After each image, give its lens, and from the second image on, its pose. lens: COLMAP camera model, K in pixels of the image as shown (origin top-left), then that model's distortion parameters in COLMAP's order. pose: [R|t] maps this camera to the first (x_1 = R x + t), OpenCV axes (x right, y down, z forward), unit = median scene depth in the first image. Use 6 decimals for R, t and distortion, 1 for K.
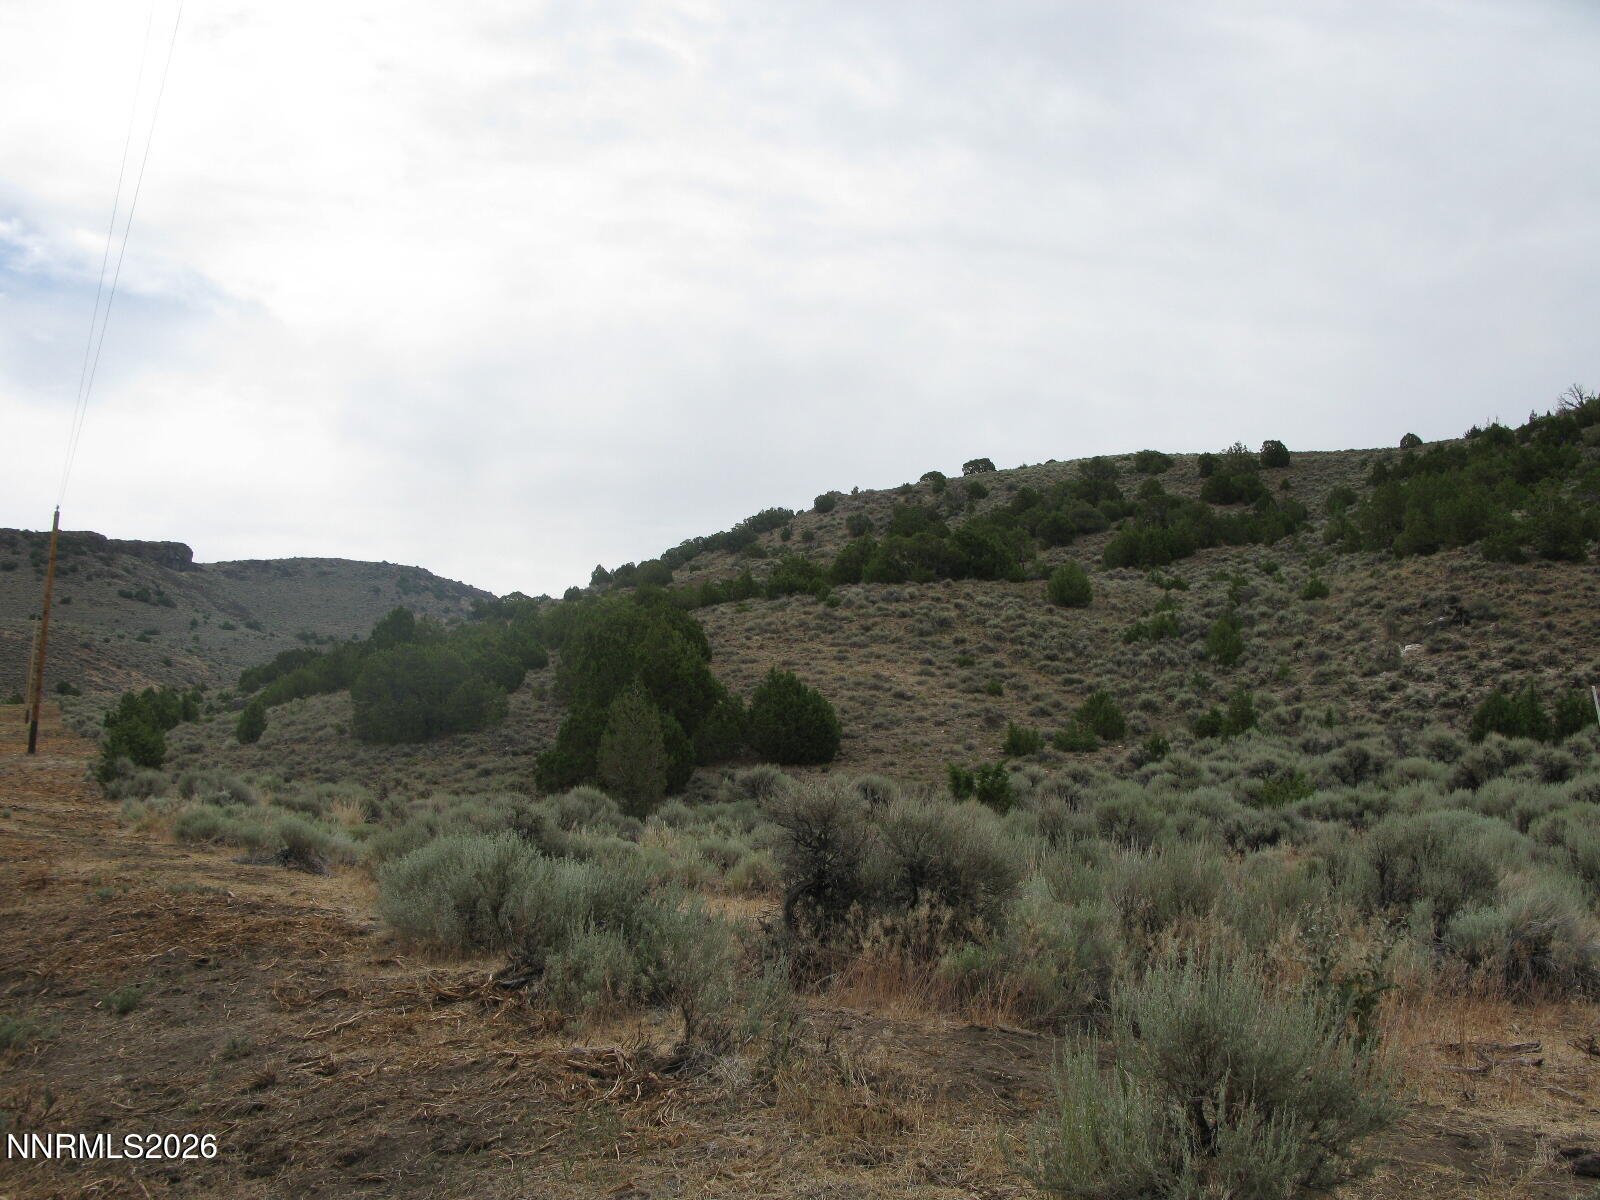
lens RADIAL K [[1657.4, 0, 843.6], [0, 1657.4, 653.9], [0, 0, 1]] dist [-0.126539, 0.000000]
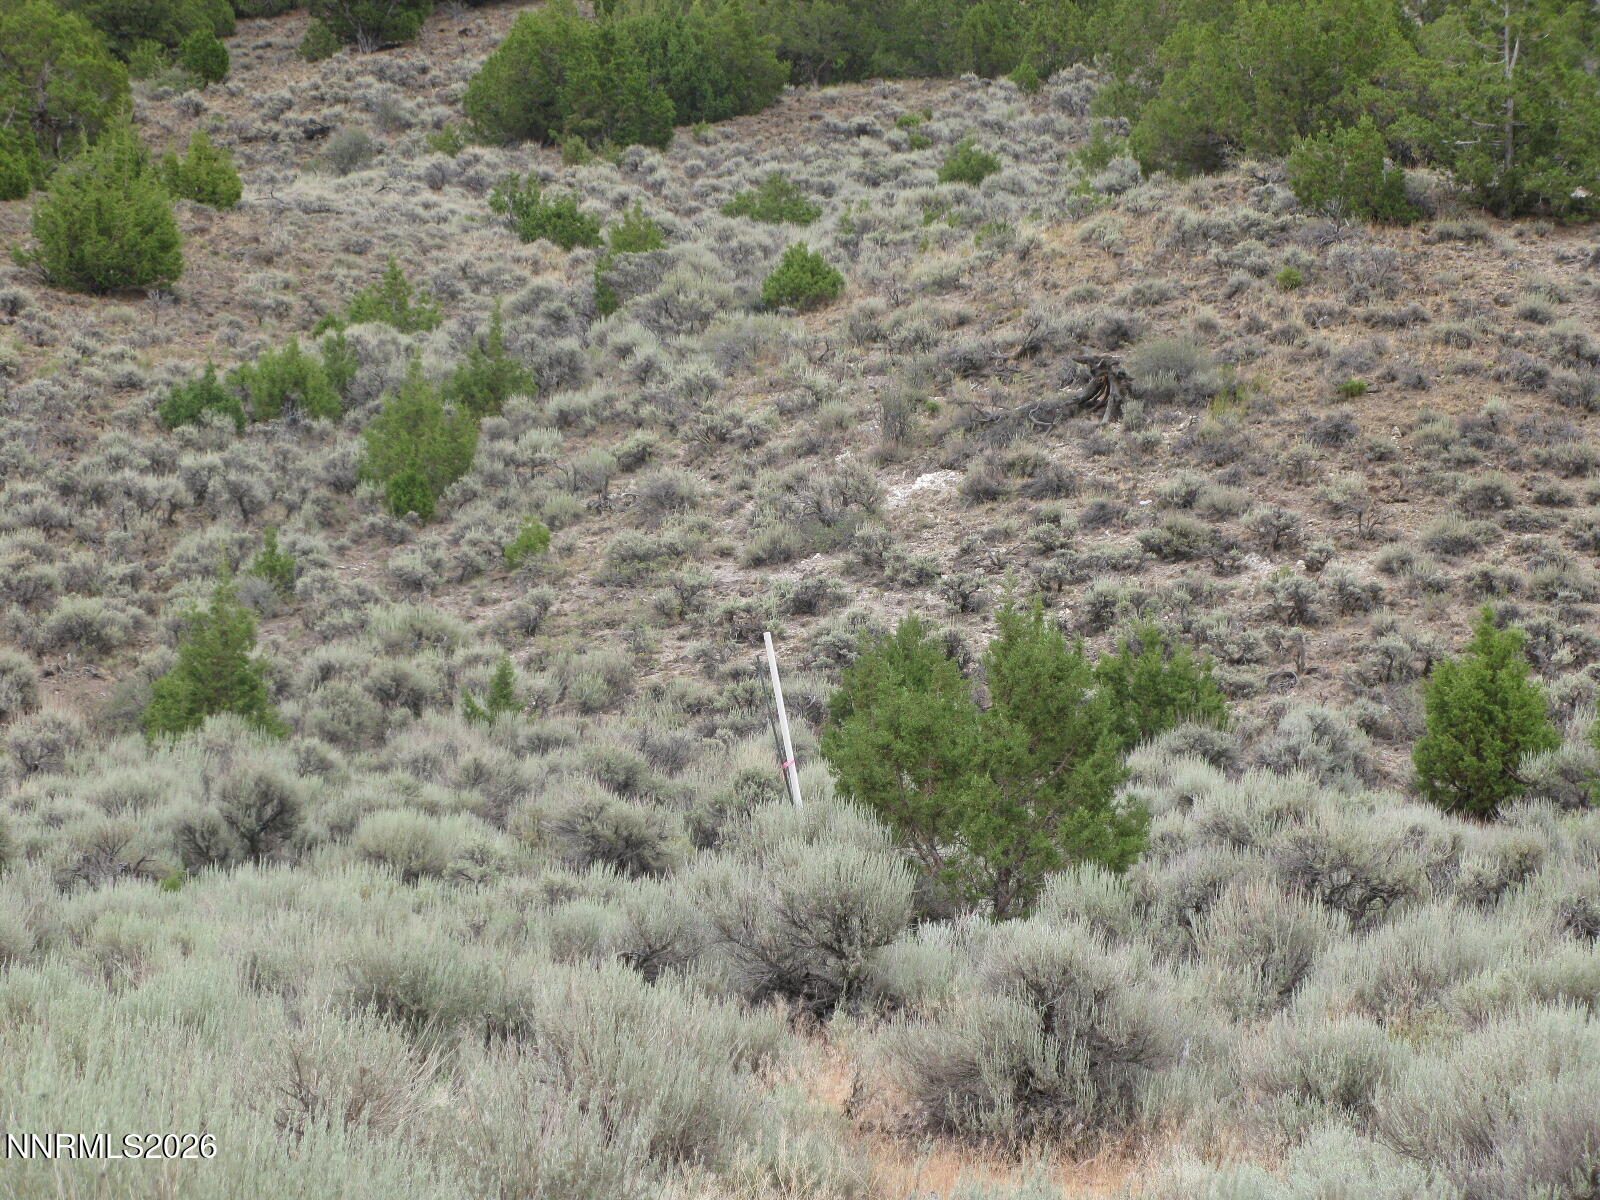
lens RADIAL K [[6255.7, 0, 914.7], [0, 6255.7, 635.8], [0, 0, 1]] dist [0.273567, 0.000000]
pose [[0.984872, 0.028603, 0.170904, 0.026038], [-0.034990, 0.998793, 0.034476, -0.003189], [-0.169712, -0.039934, 0.984684, -0.046268]]
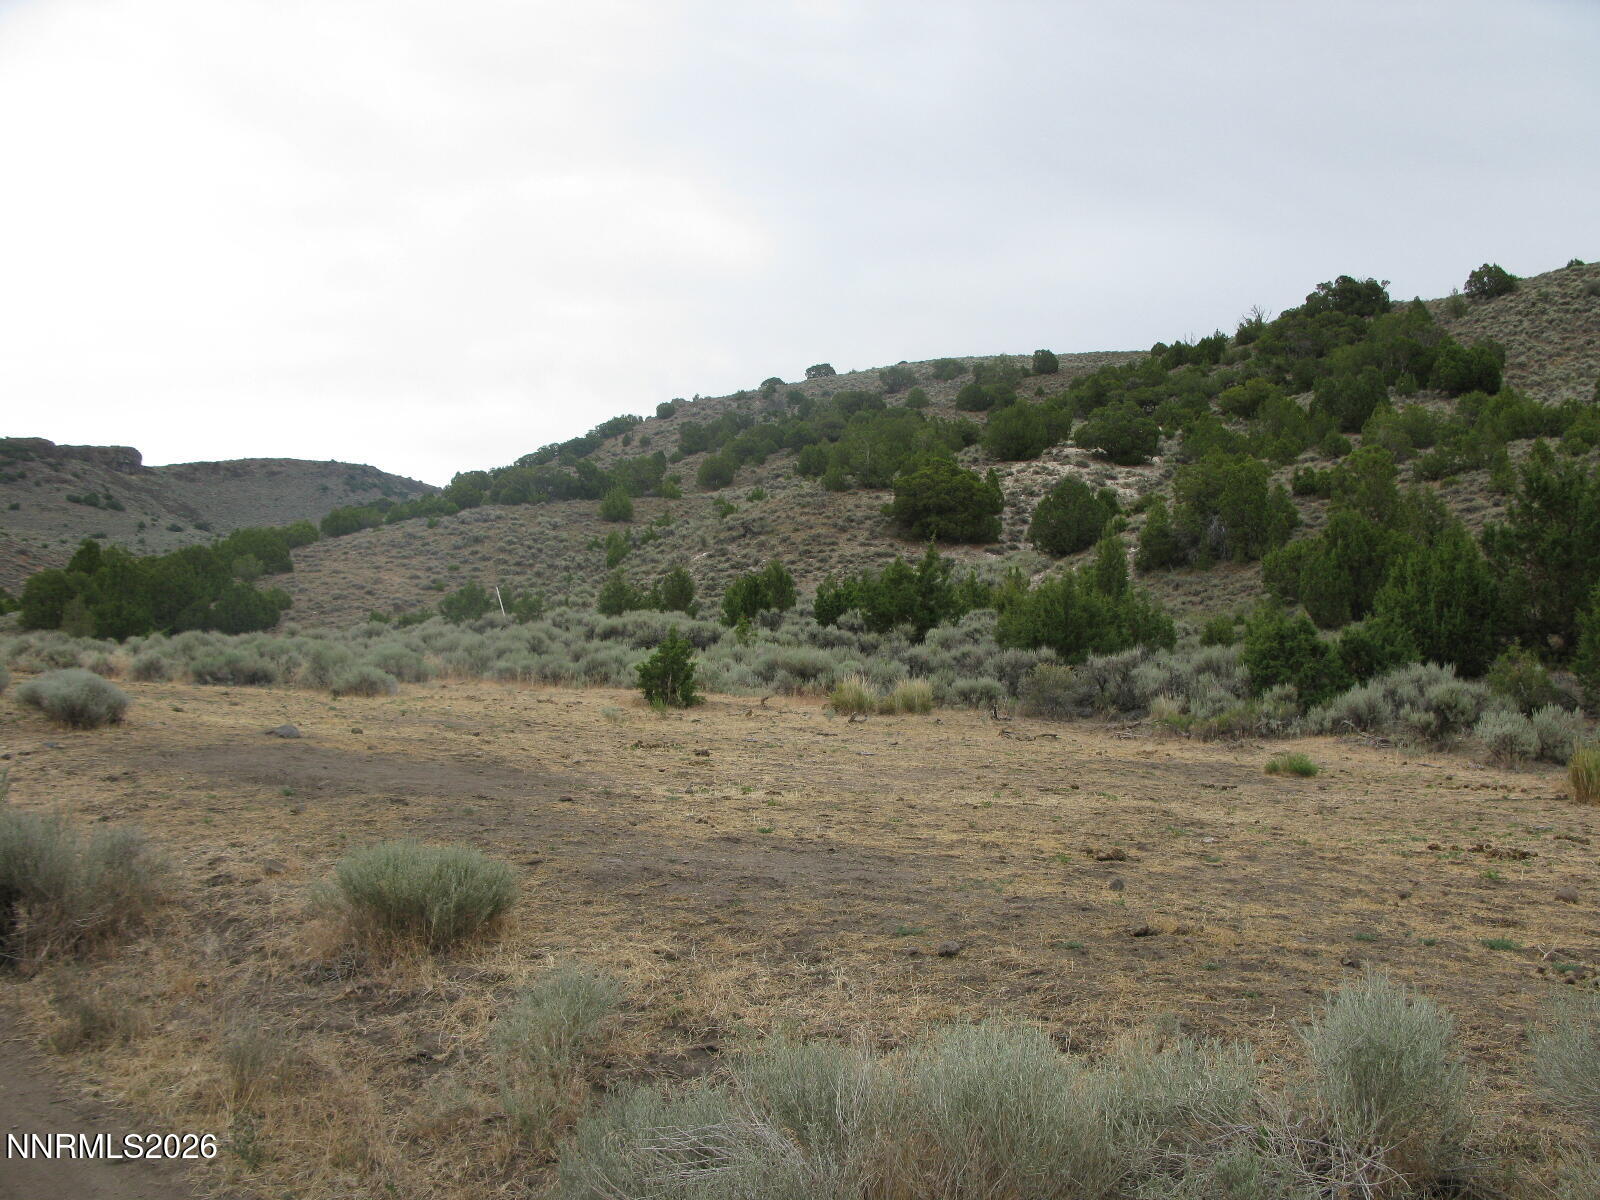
lens RADIAL K [[1657.4, 0, 825.1], [0, 1657.4, 623.4], [0, 0, 1]] dist [-0.126539, 0.000000]
pose [[0.999806, -0.019025, 0.005043, 0.084358], [0.018745, 0.998534, 0.050783, -0.003140], [-0.006002, -0.050678, 0.998697, -0.103406]]
